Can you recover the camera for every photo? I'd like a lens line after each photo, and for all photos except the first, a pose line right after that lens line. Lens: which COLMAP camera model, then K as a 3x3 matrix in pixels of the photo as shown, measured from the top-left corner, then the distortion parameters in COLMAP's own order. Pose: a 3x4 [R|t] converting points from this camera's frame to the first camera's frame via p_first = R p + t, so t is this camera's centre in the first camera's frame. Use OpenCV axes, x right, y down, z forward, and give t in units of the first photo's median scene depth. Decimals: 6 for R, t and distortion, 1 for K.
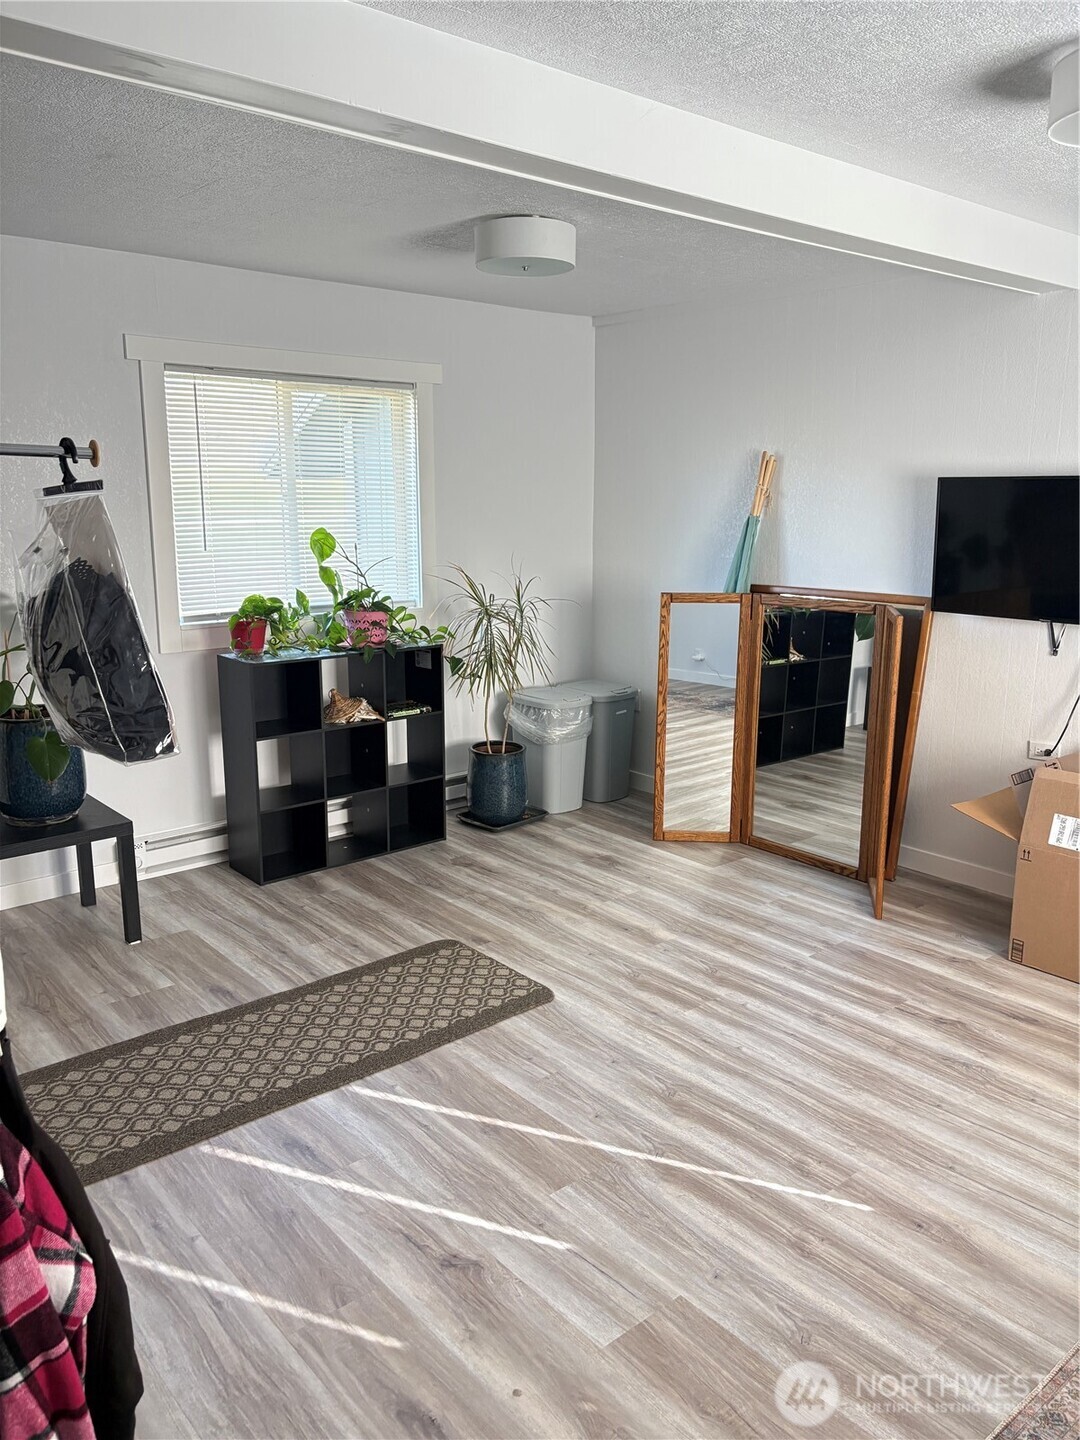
lens RADIAL K [[1095.6, 0, 529.8], [0, 1095.6, 723.9], [0, 0, 1]] dist [0.066167, -0.079864]
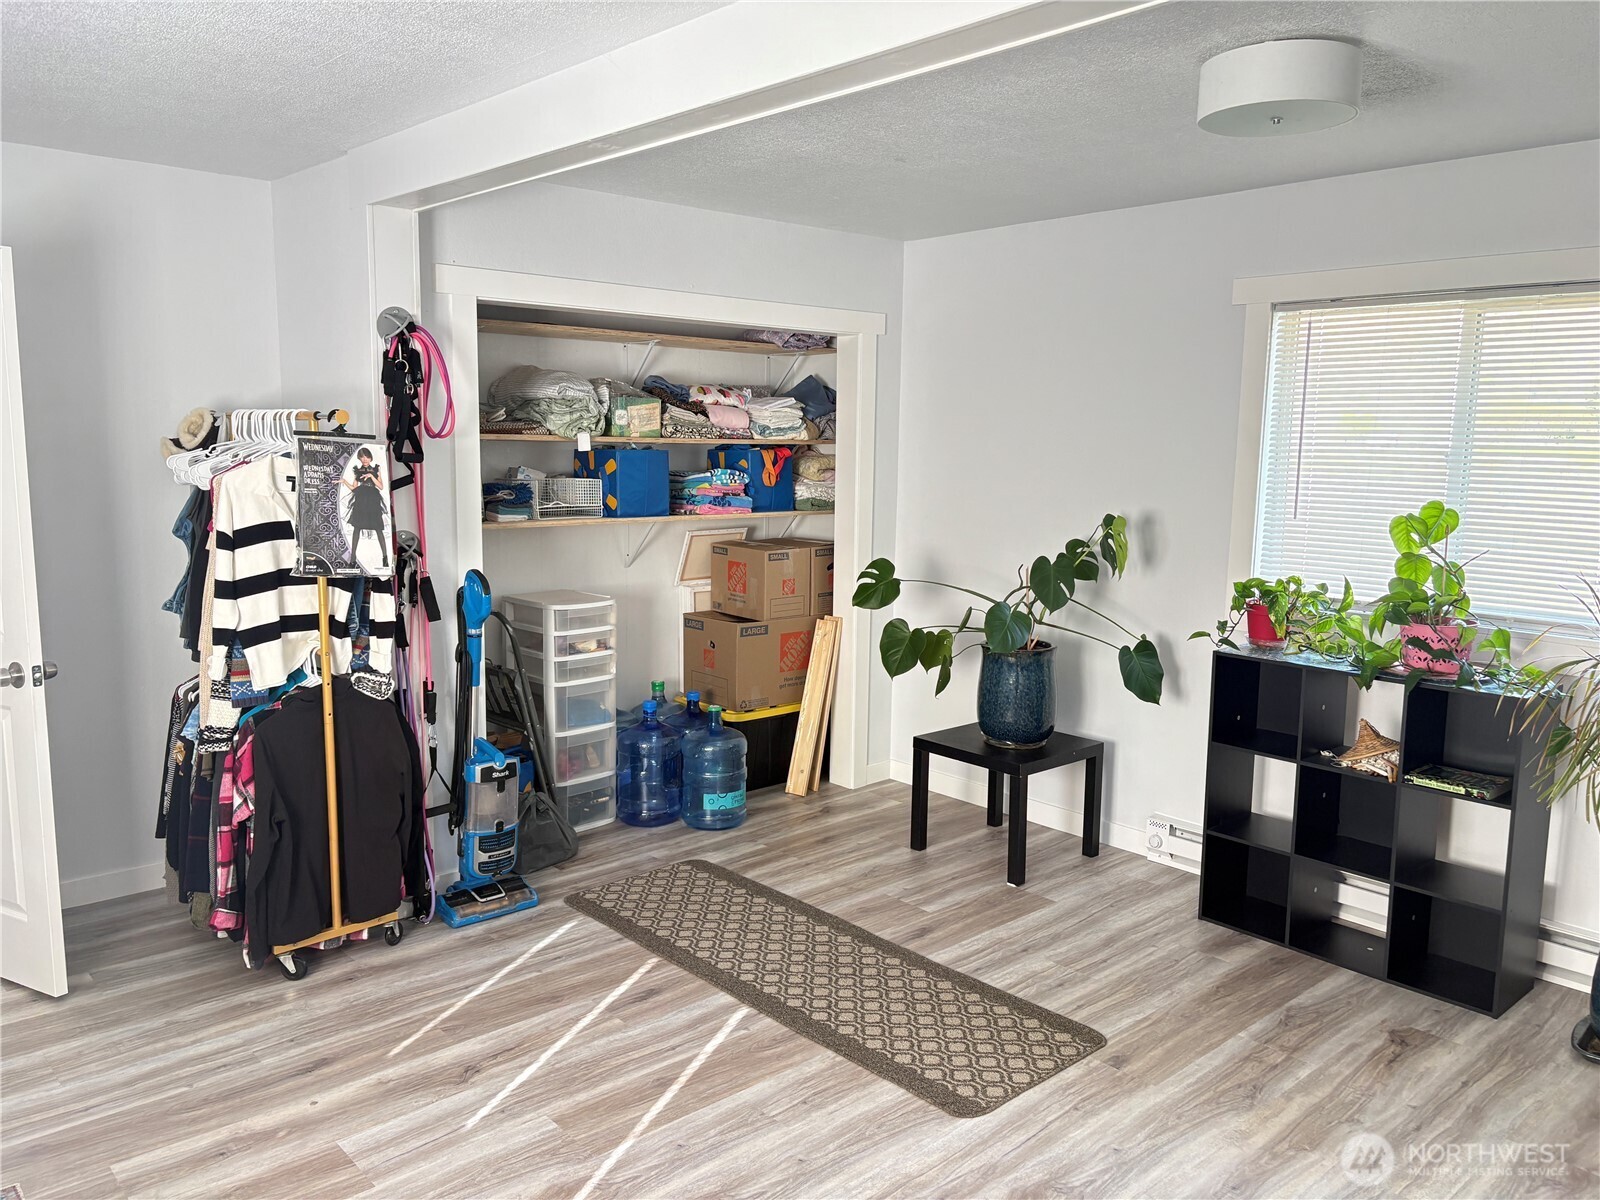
lens RADIAL K [[1217.3, 0, 803.2], [0, 1217.3, 623.0], [0, 0, 1]] dist [0.066167, -0.079864]
pose [[0.036894, 0.158644, -0.986646, 0.772313], [-0.219212, 0.964556, 0.146895, -0.172158], [0.974979, 0.210865, 0.070363, 0.743185]]
